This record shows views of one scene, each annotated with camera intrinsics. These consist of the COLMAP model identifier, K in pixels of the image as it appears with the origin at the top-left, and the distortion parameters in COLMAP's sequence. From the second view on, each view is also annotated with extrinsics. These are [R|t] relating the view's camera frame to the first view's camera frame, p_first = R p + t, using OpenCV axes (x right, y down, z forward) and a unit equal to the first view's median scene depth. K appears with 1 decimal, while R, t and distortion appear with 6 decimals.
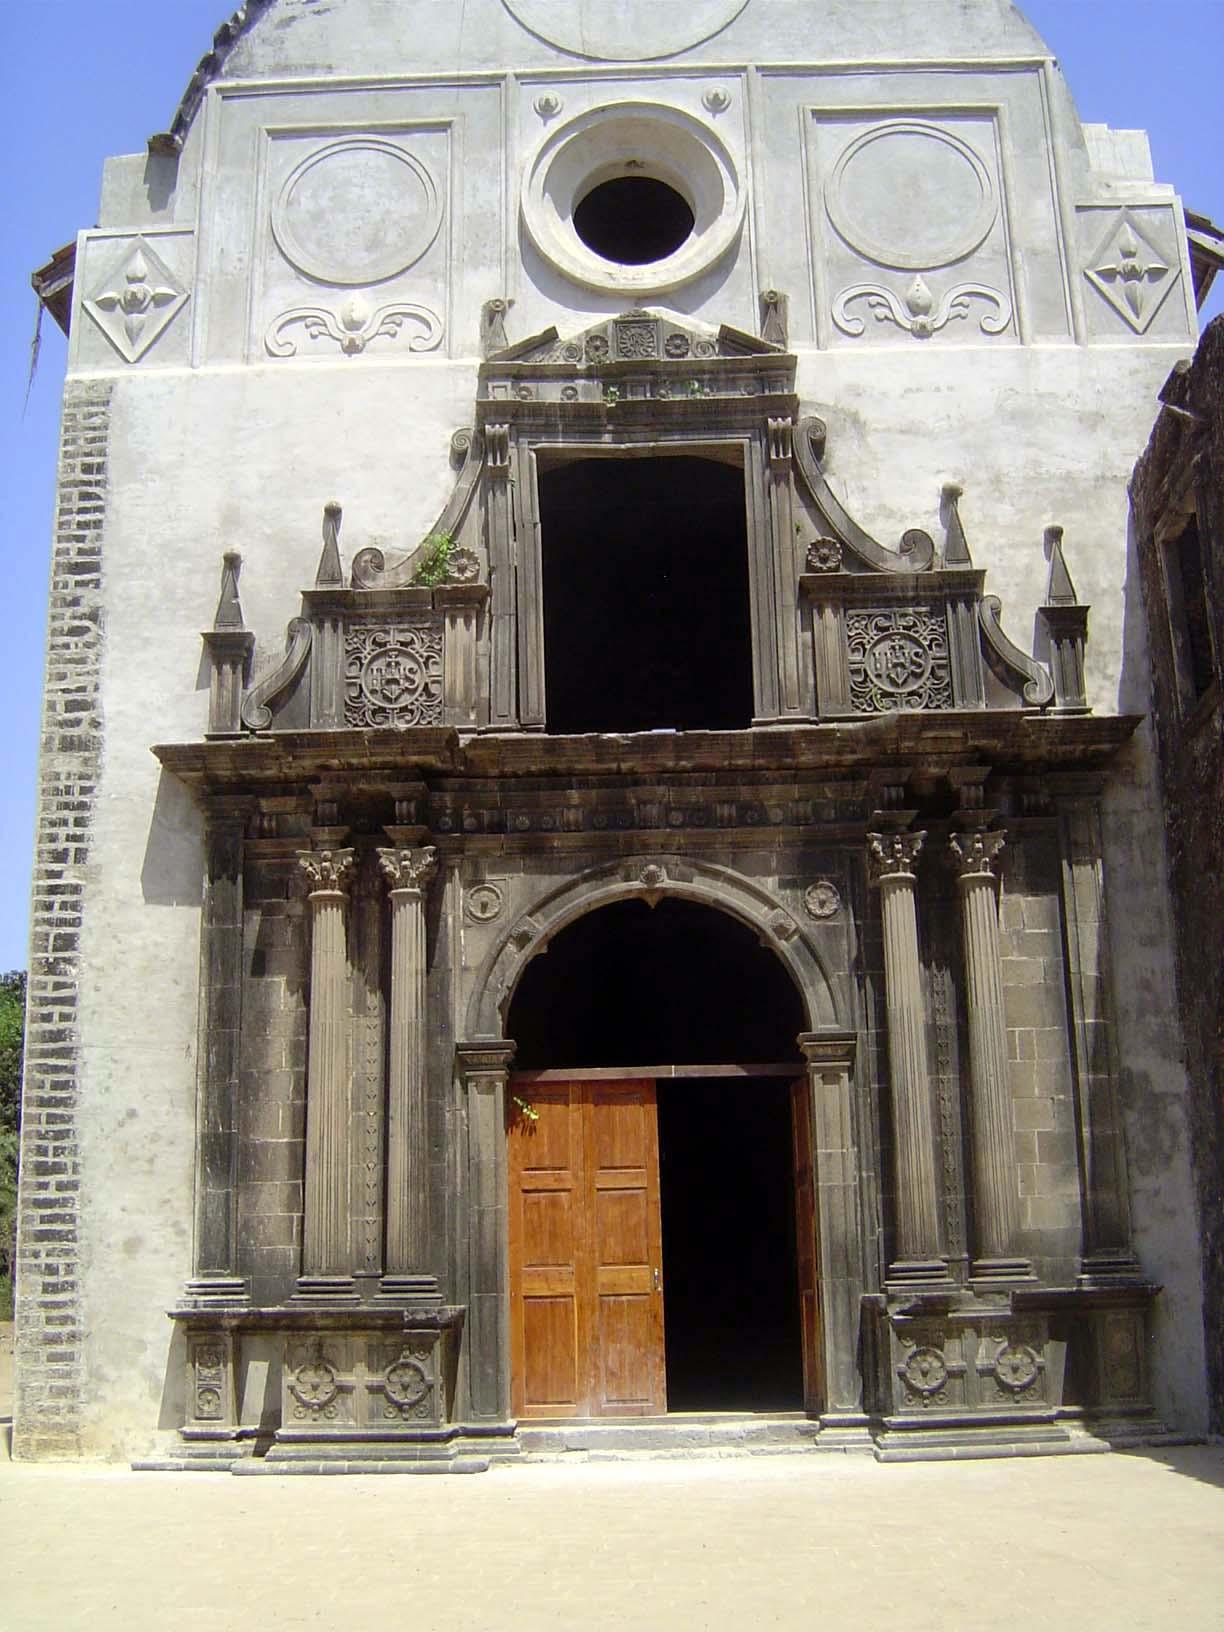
lens RADIAL K [[1871.6, 0, 611.5], [0, 1871.6, 822.0], [0, 0, 1]] dist [-0.136472, 0.000000]
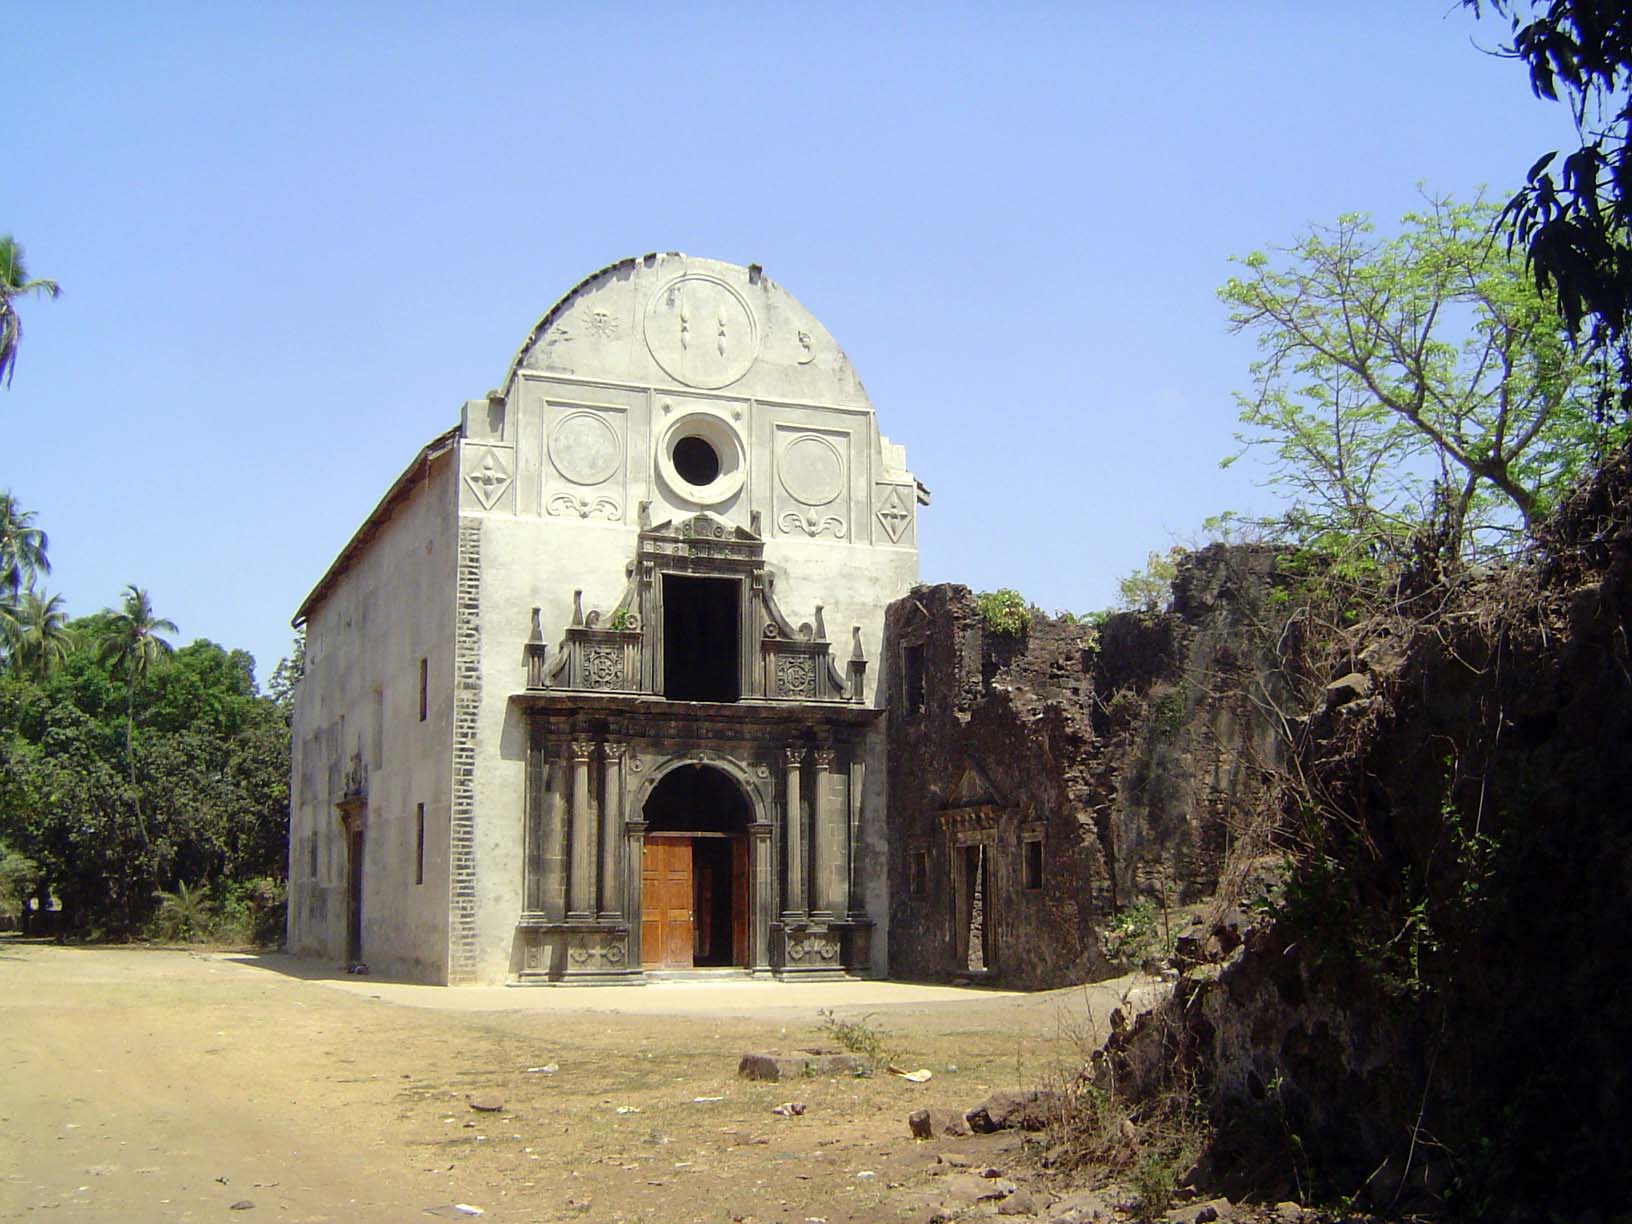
lens RADIAL K [[1871.6, 0, 815.7], [0, 1871.6, 610.1], [0, 0, 1]] dist [-0.136472, 0.000000]
pose [[0.909628, 0.083371, 0.406973, -0.871428], [-0.116439, 0.991553, 0.057128, -0.327876], [-0.398773, -0.099353, 0.911652, -1.329324]]
